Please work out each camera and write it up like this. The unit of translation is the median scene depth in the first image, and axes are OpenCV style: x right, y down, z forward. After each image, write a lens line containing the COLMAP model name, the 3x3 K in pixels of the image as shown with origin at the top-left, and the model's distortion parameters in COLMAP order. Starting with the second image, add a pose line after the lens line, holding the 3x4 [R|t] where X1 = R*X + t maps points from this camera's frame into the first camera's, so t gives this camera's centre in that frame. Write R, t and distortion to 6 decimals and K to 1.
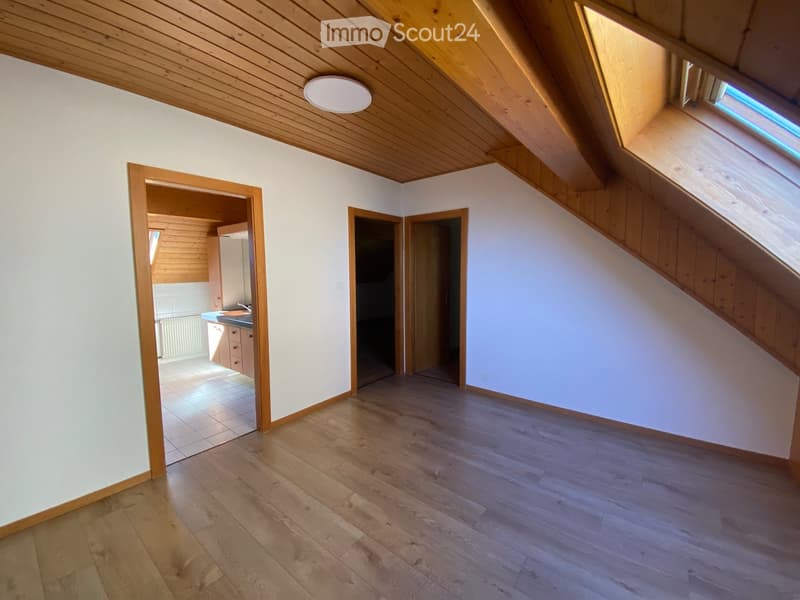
lens RADIAL K [[329.4, 0, 397.9], [0, 329.4, 300.1], [0, 0, 1]] dist [-0.000518, -0.000037]
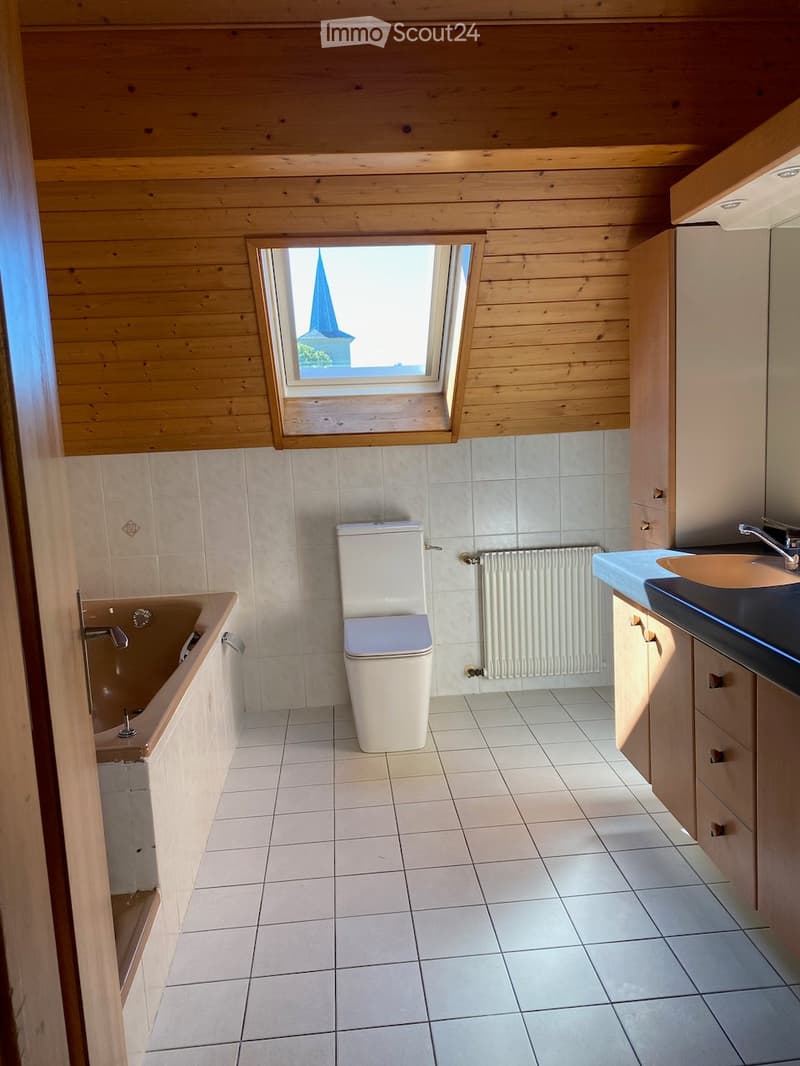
lens RADIAL K [[797.9, 0, 398.5], [0, 797.9, 533.0], [0, 0, 1]] dist [-0.001001, 0.000415]
pose [[0.683804, 0.079100, -0.725366, -0.252038], [-0.026295, 0.996132, 0.083838, -0.021413], [0.729192, -0.038255, 0.683239, 0.466424]]
